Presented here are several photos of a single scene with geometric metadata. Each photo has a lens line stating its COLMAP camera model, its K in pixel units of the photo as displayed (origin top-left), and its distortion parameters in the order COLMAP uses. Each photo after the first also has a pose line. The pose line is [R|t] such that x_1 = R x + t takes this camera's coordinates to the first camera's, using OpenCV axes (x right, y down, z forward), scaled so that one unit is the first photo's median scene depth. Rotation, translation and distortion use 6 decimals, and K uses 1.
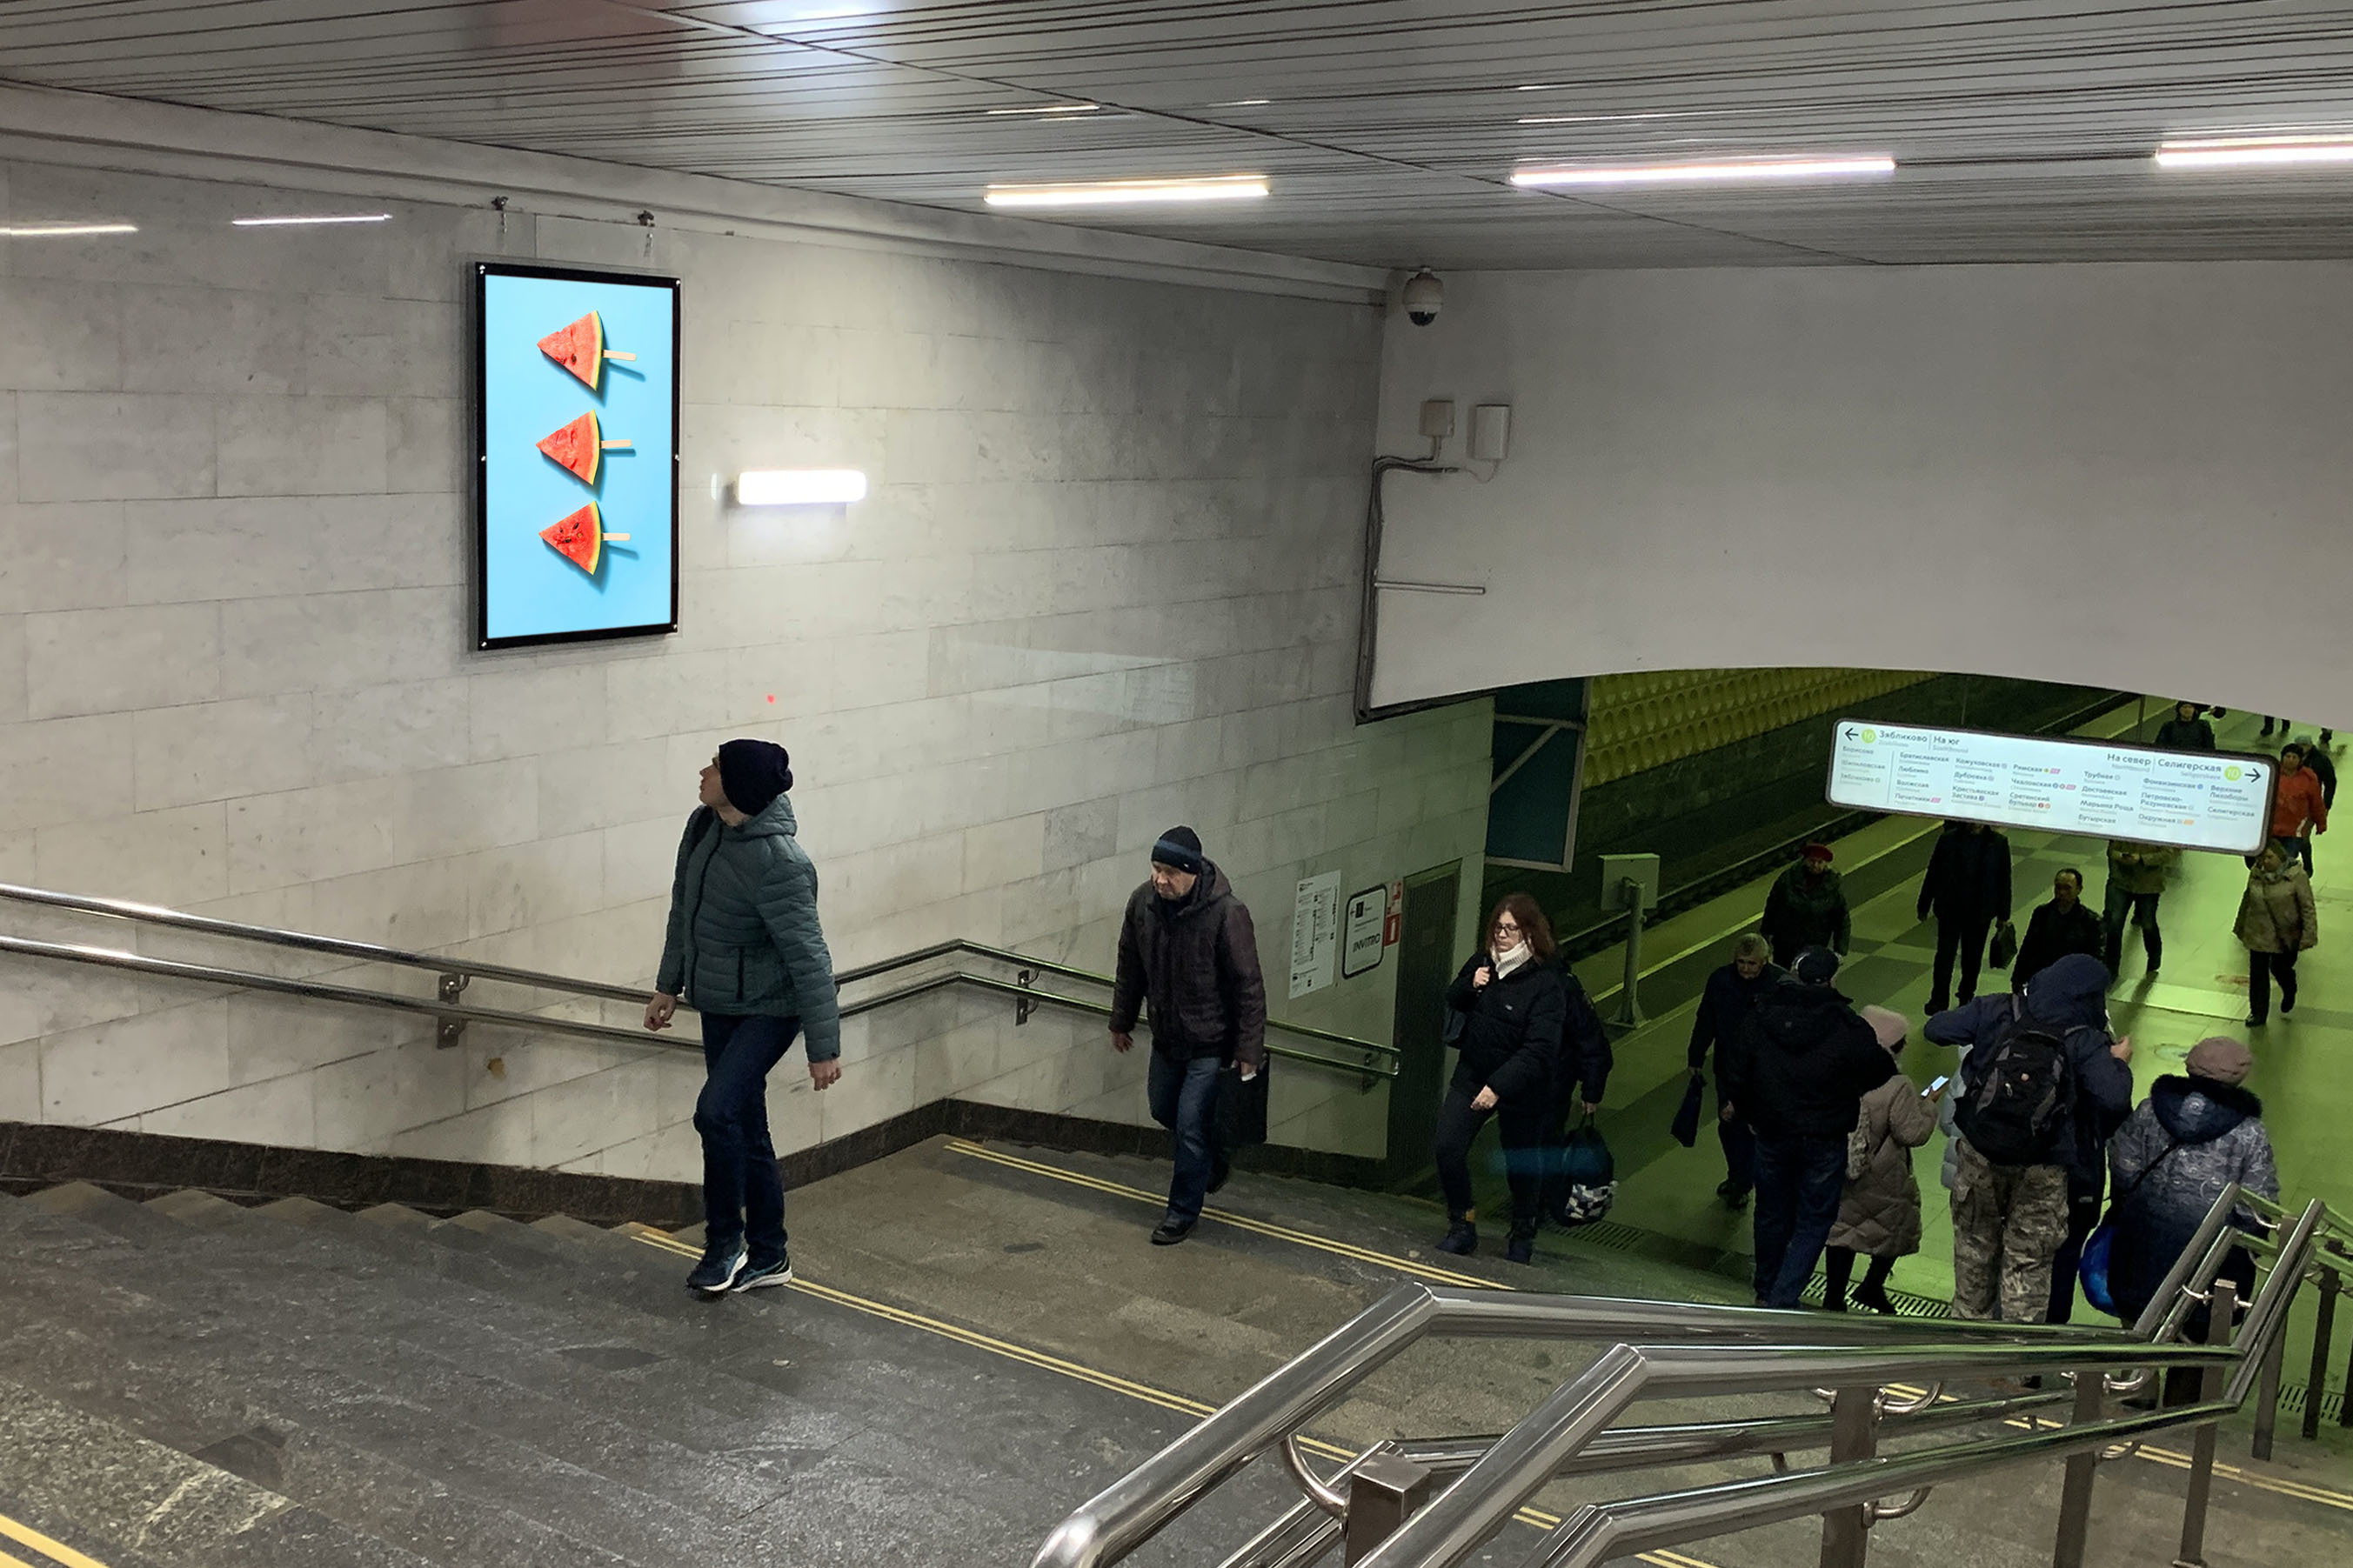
lens RADIAL K [[2214.5, 0, 1163.6], [0, 2214.5, 788.7], [0, 0, 1]] dist [0.039471, 0.000000]
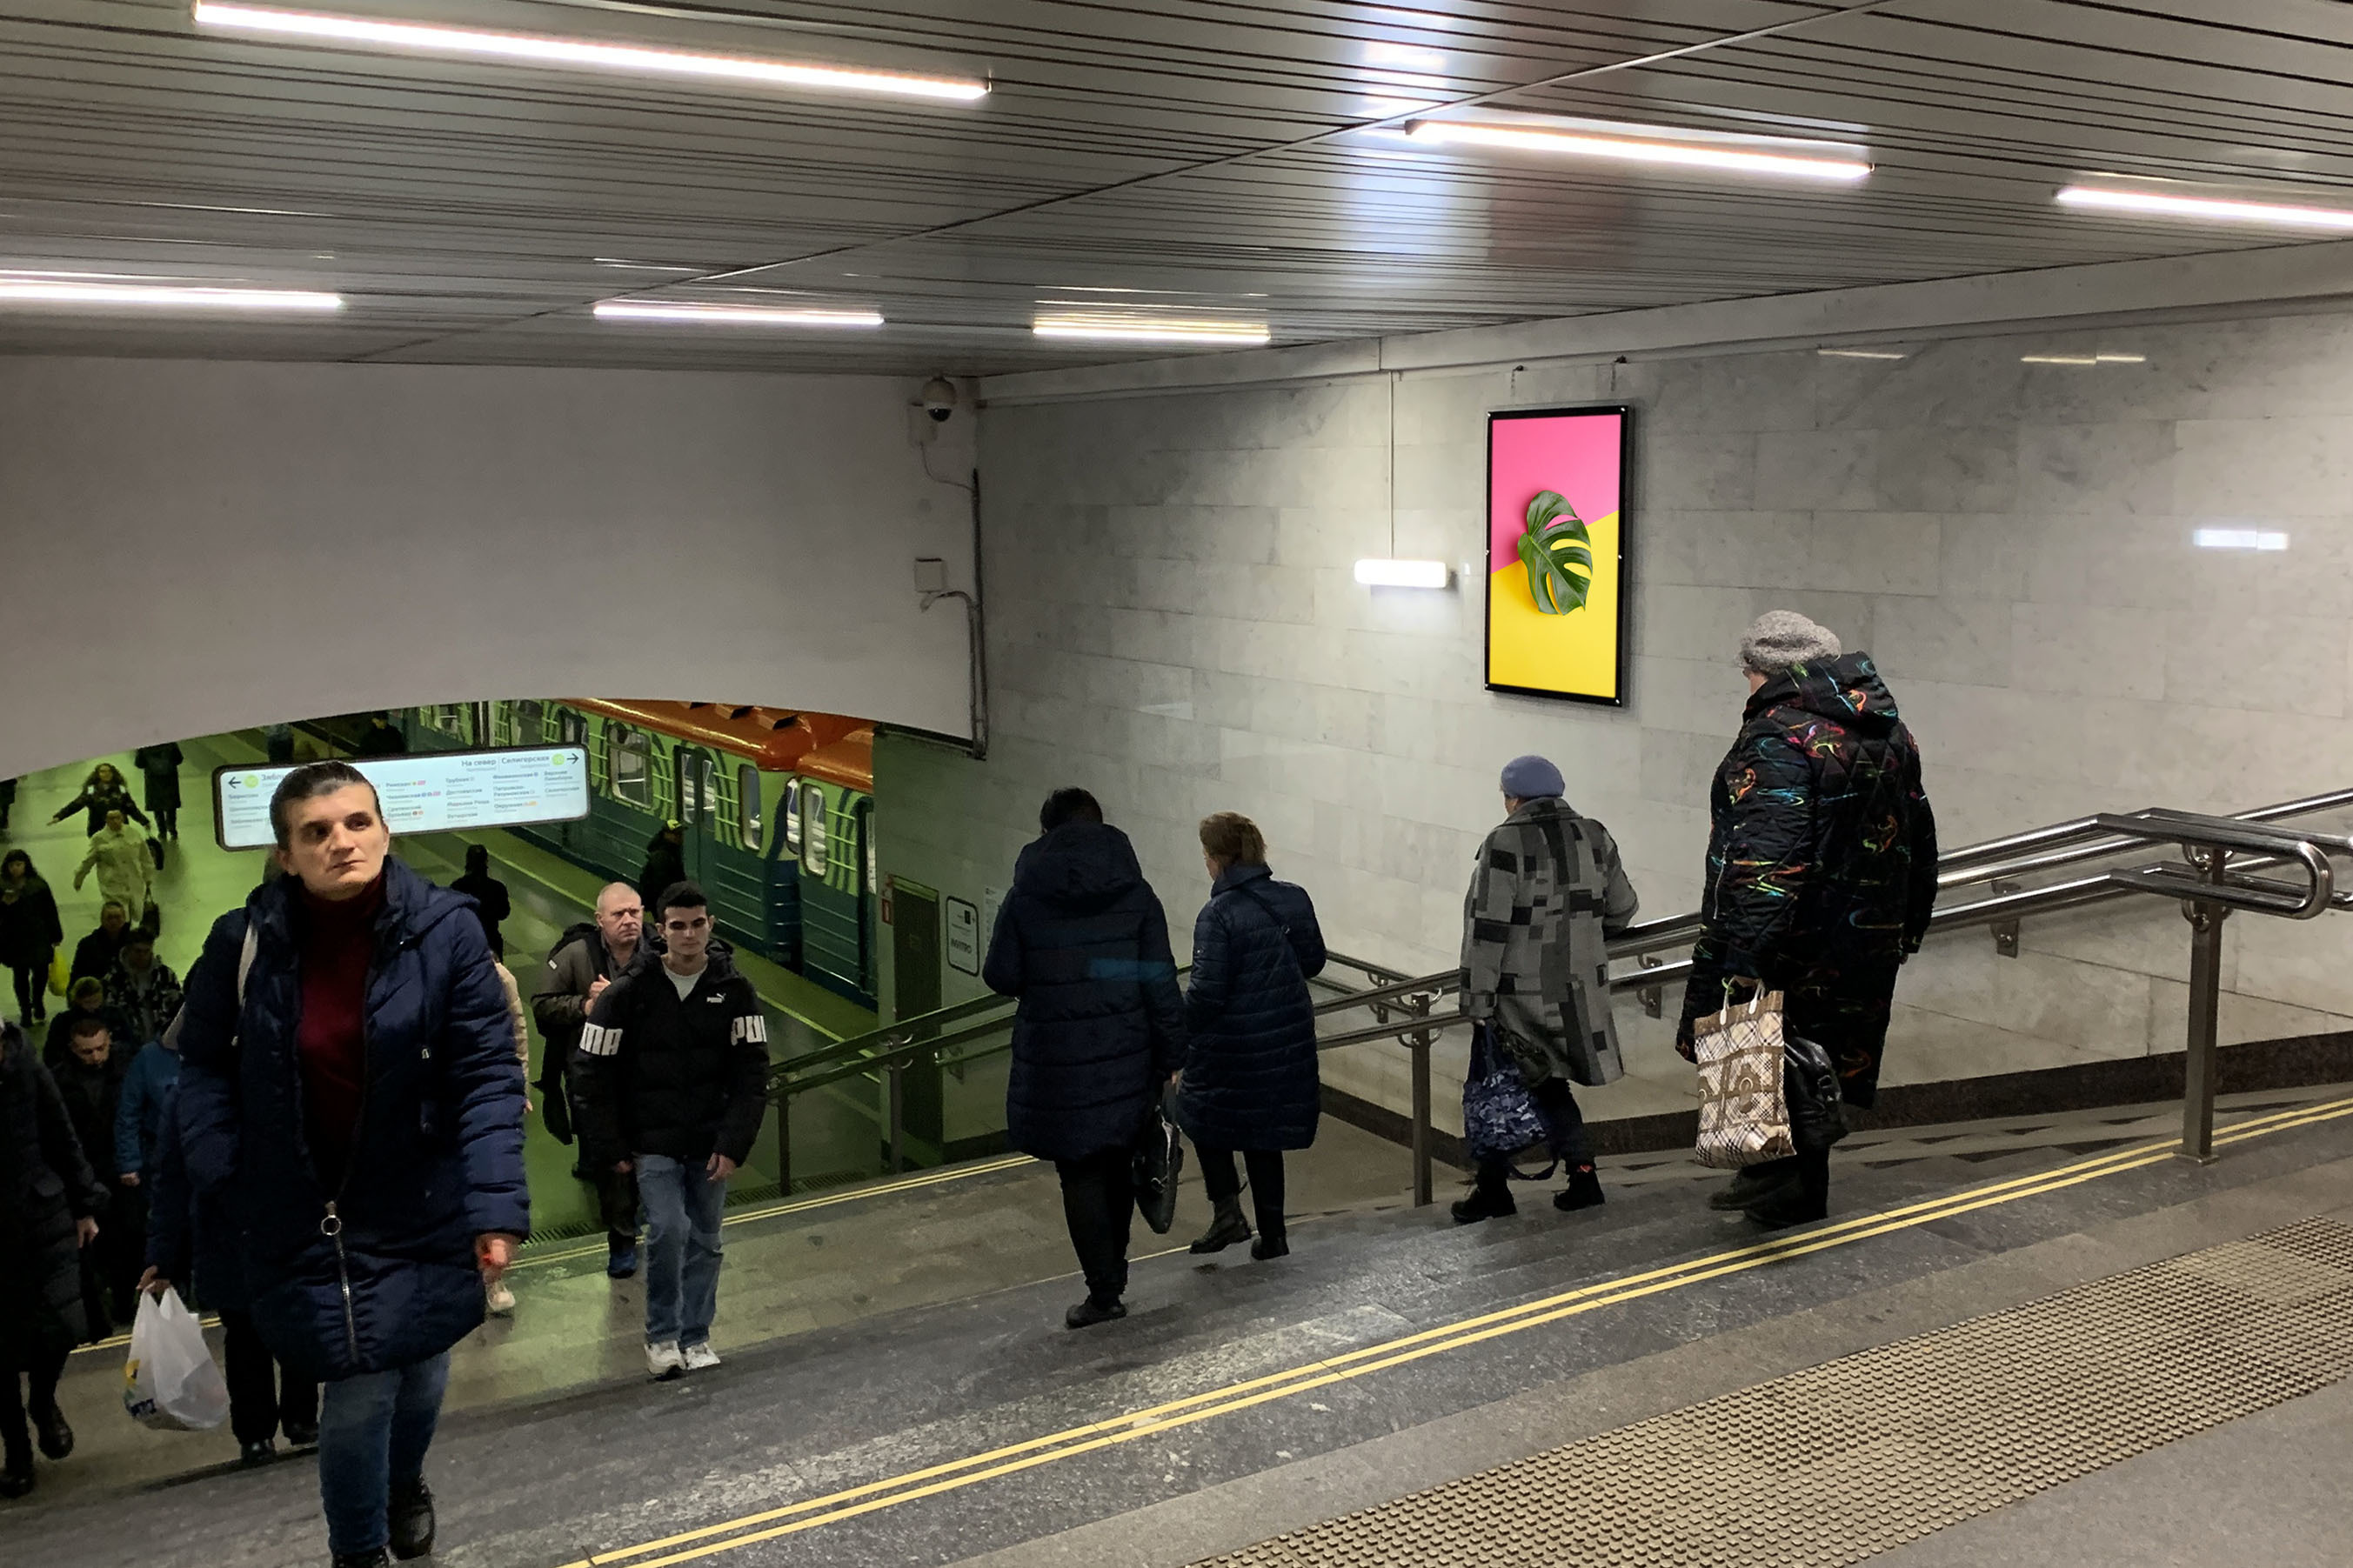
lens RADIAL K [[2214.5, 0, 1173.1], [0, 2214.5, 783.9], [0, 0, 1]] dist [0.039471, 0.000000]
pose [[0.417693, -0.155749, 0.895140, -0.501022], [0.170539, 0.981128, 0.091132, -0.048053], [-0.892440, 0.114591, 0.436371, 0.137069]]
